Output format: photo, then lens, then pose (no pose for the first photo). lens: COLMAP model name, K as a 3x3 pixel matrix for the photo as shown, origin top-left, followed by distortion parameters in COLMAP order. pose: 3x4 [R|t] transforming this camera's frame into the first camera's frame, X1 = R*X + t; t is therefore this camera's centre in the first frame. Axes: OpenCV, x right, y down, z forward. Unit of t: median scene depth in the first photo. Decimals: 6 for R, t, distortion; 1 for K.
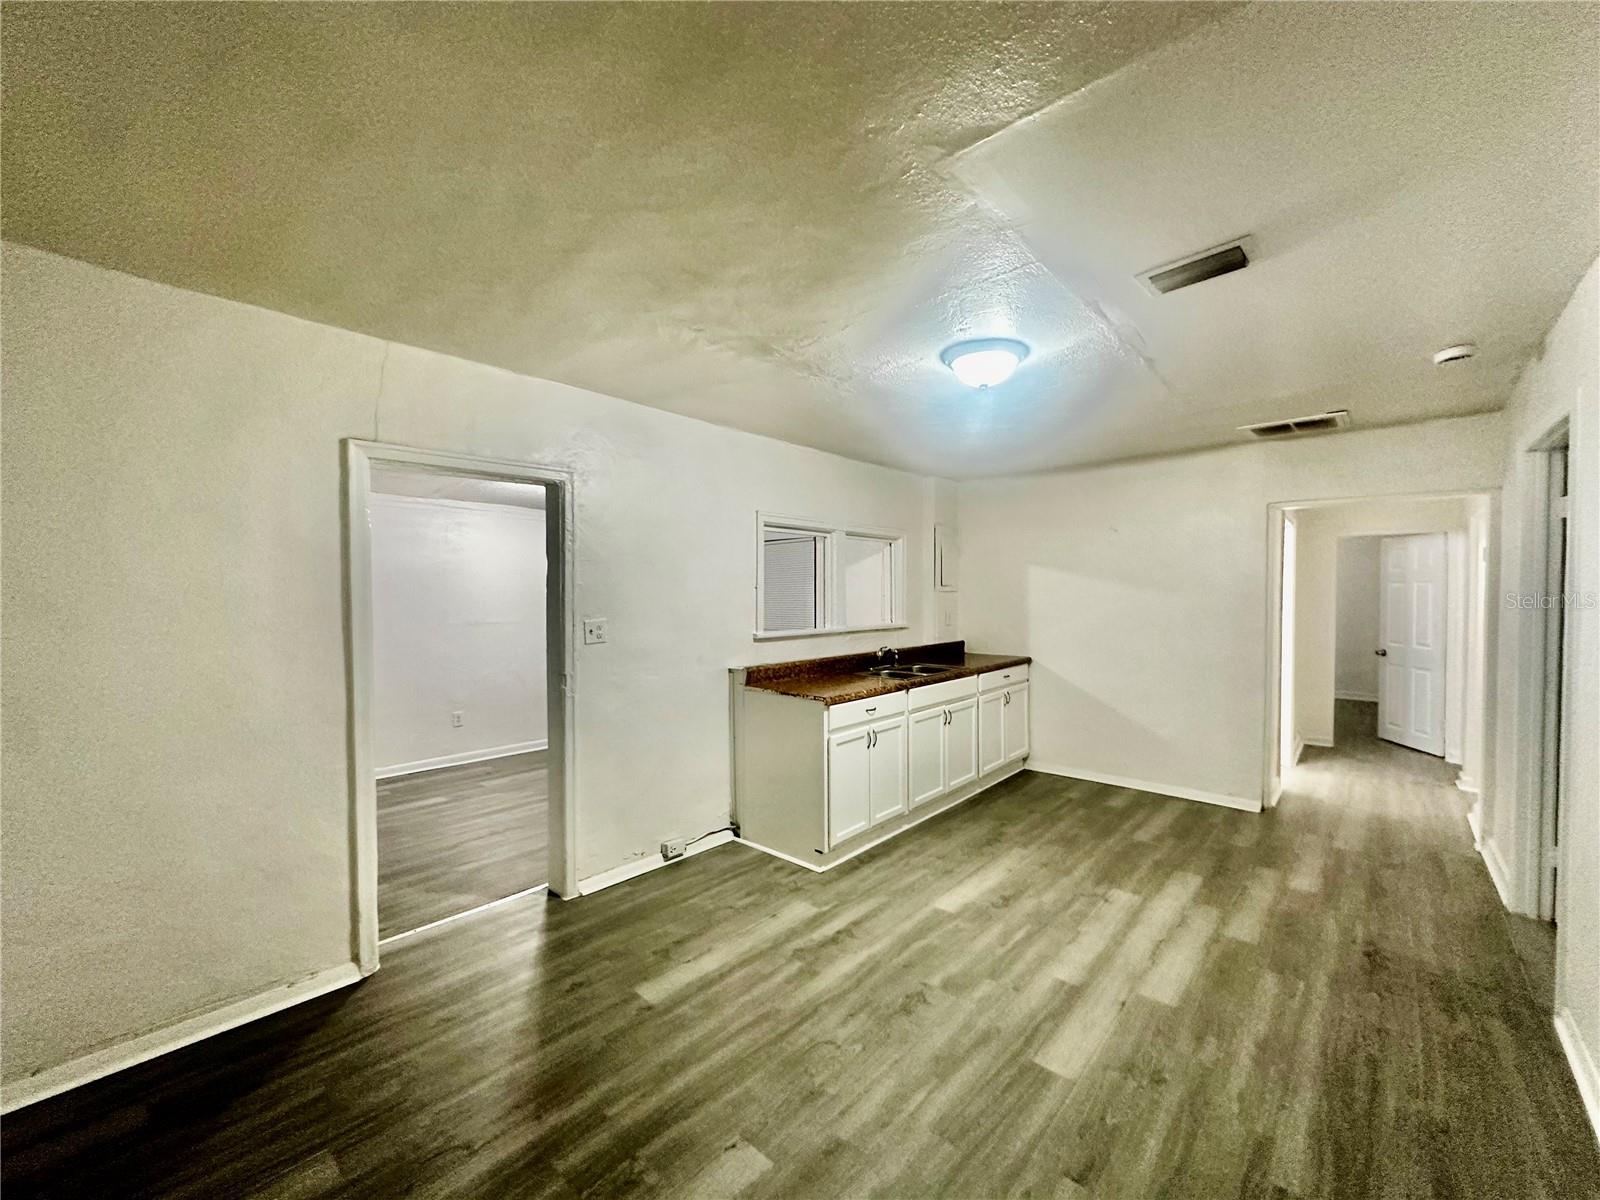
lens RADIAL K [[642.9, 0, 800.0], [0, 642.9, 600.0], [0, 0, 1]] dist [0.000043, -0.000067]
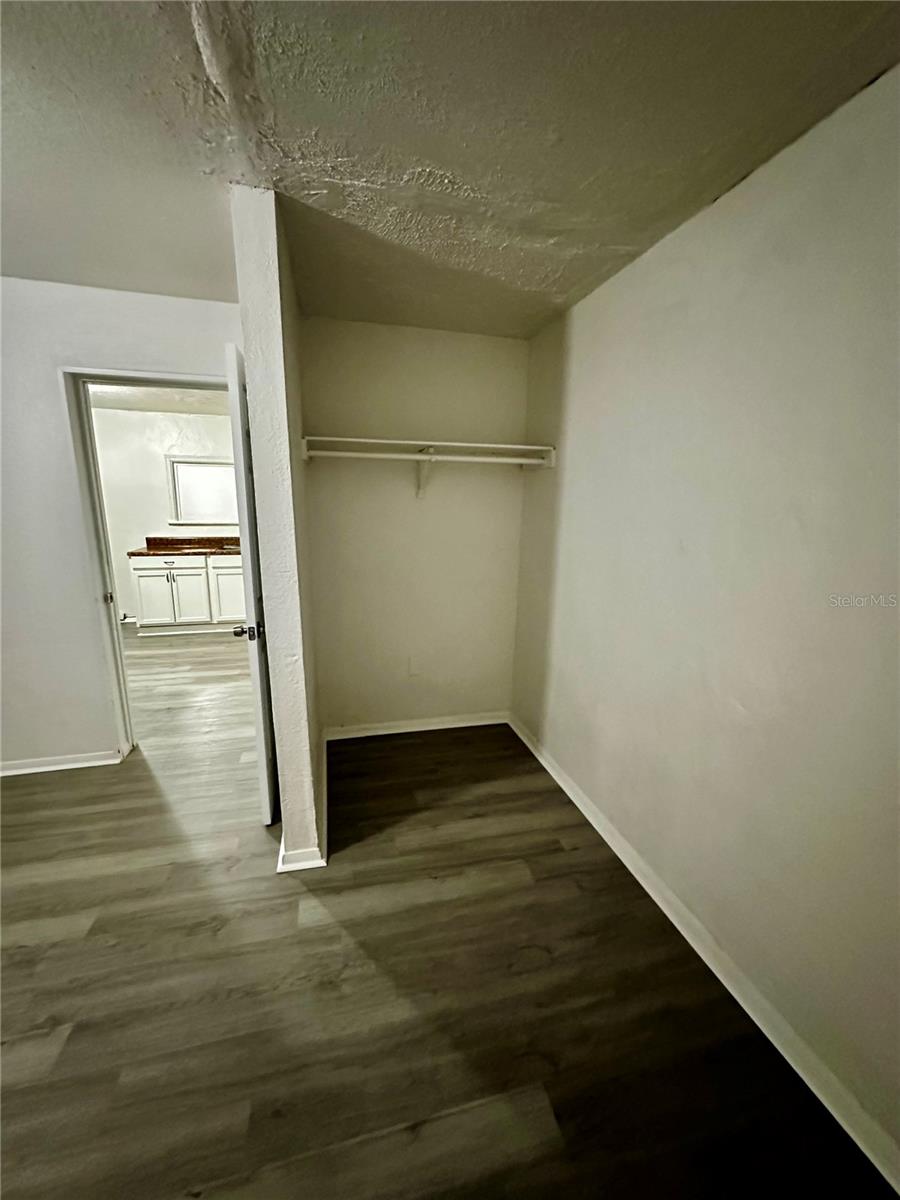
lens RADIAL K [[482.2, 0, 450.0], [0, 482.2, 600.0], [0, 0, 1]] dist [0.000043, -0.000067]
pose [[0.835428, 0.123540, -0.535535, 2.137308], [-0.020224, 0.980660, 0.194674, -0.022086], [0.549227, -0.151805, 0.821769, 0.353351]]
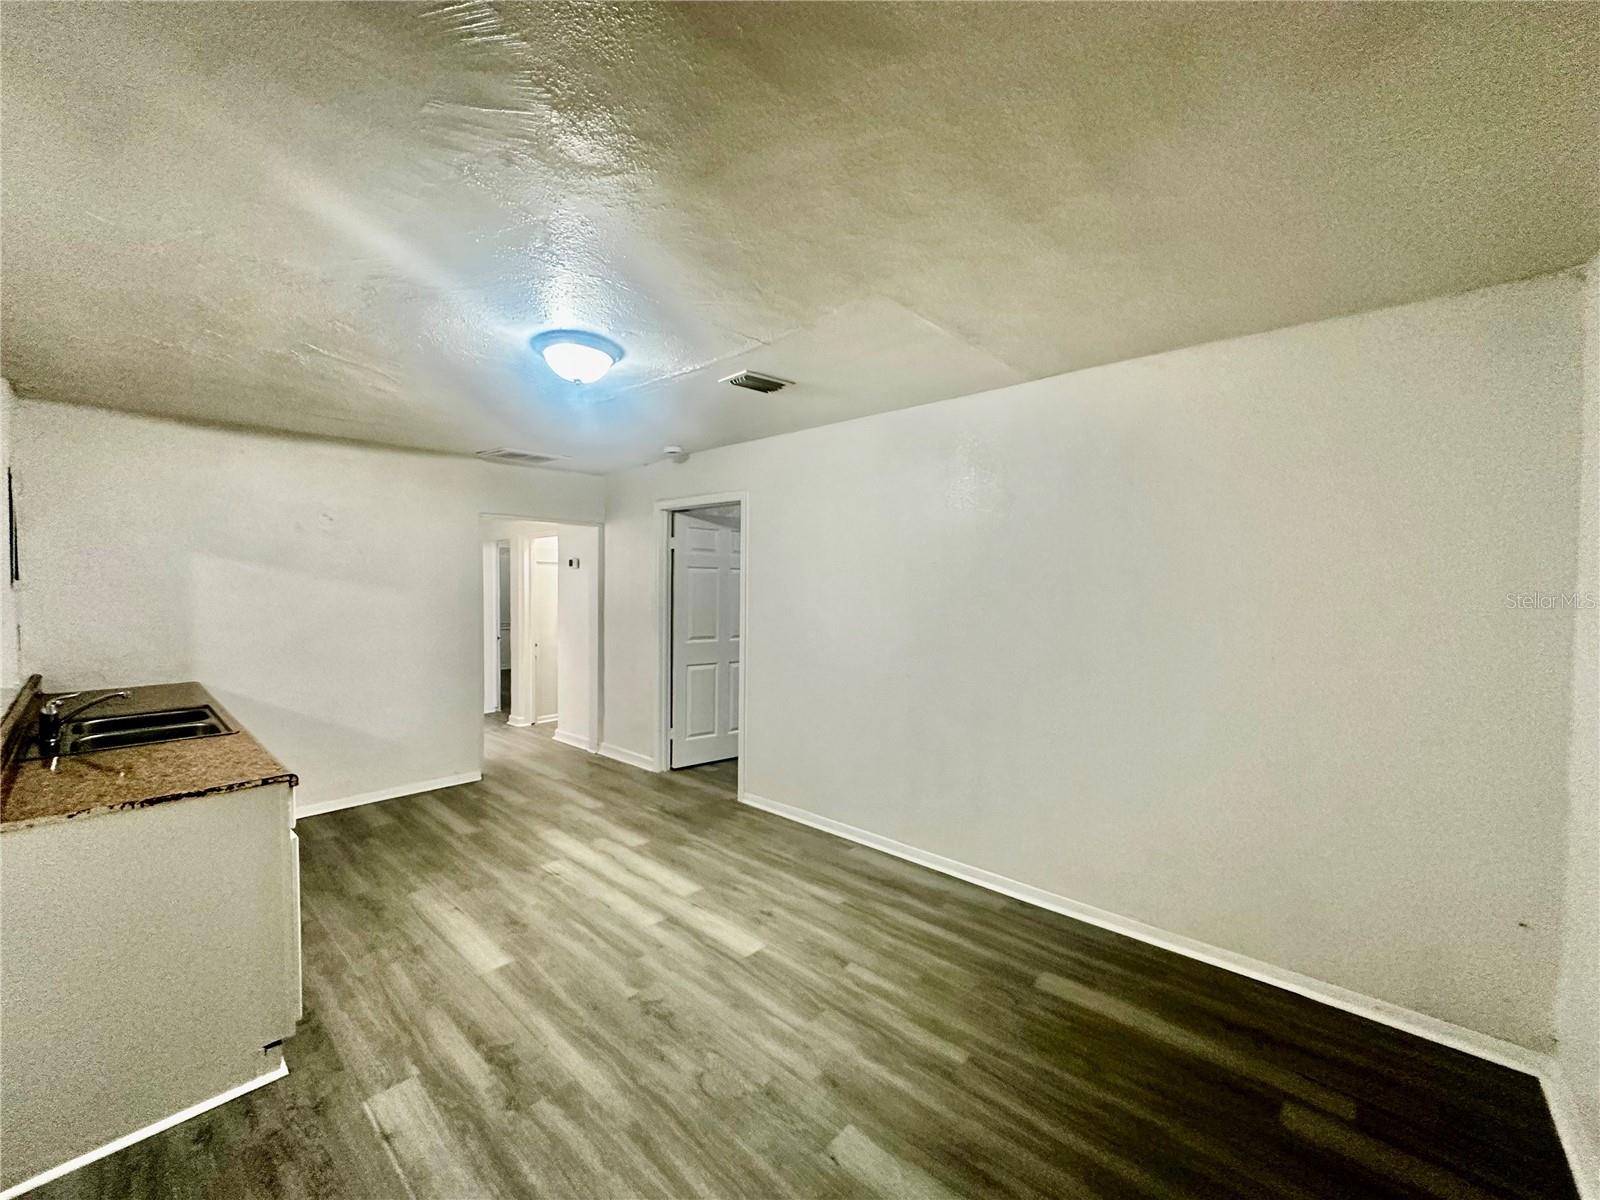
lens RADIAL K [[642.9, 0, 800.0], [0, 642.9, 600.0], [0, 0, 1]] dist [0.000043, -0.000067]
pose [[0.002181, -0.025185, 0.999680, -0.676661], [0.010759, 0.999626, 0.025160, -0.022926], [-0.999940, 0.010700, 0.002451, 0.655534]]
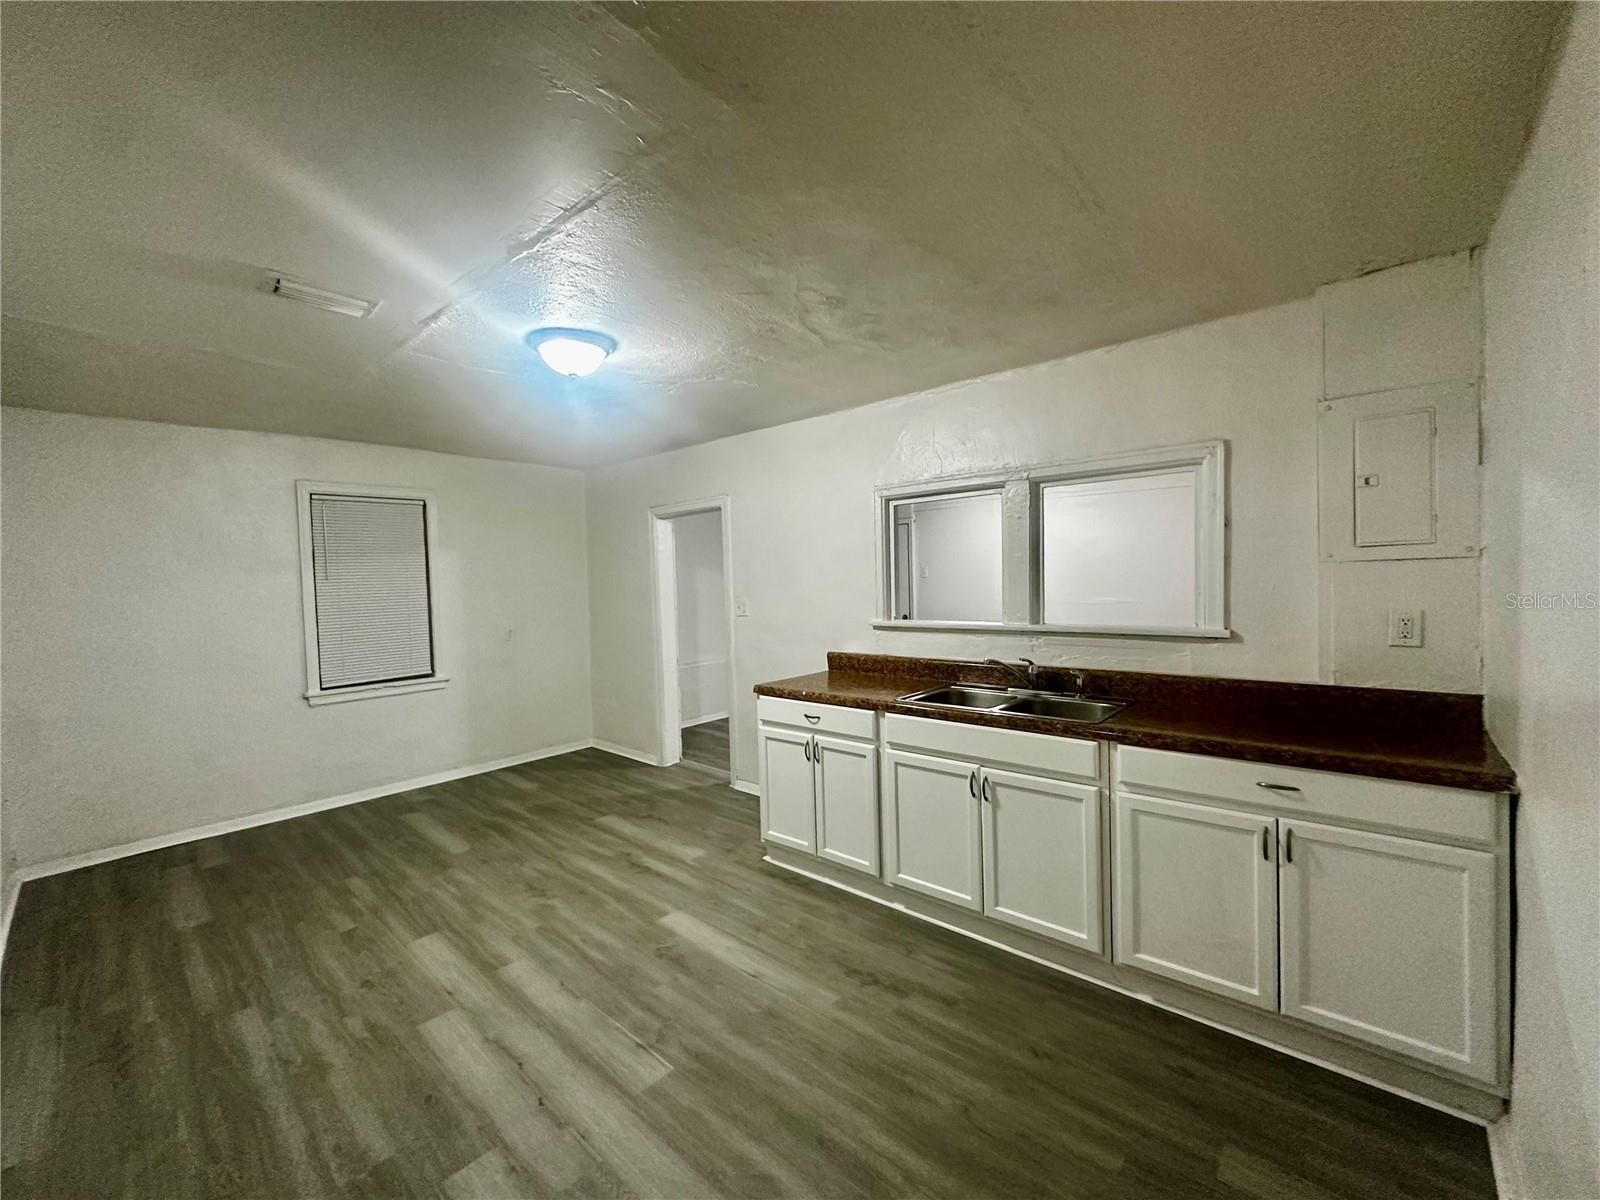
lens RADIAL K [[642.9, 0, 800.0], [0, 642.9, 600.0], [0, 0, 1]] dist [0.000043, -0.000067]
pose [[0.007550, 0.031351, -0.999480, 1.272156], [0.014696, 0.999397, 0.031459, -0.012503], [0.999864, -0.014926, 0.007084, 1.316626]]
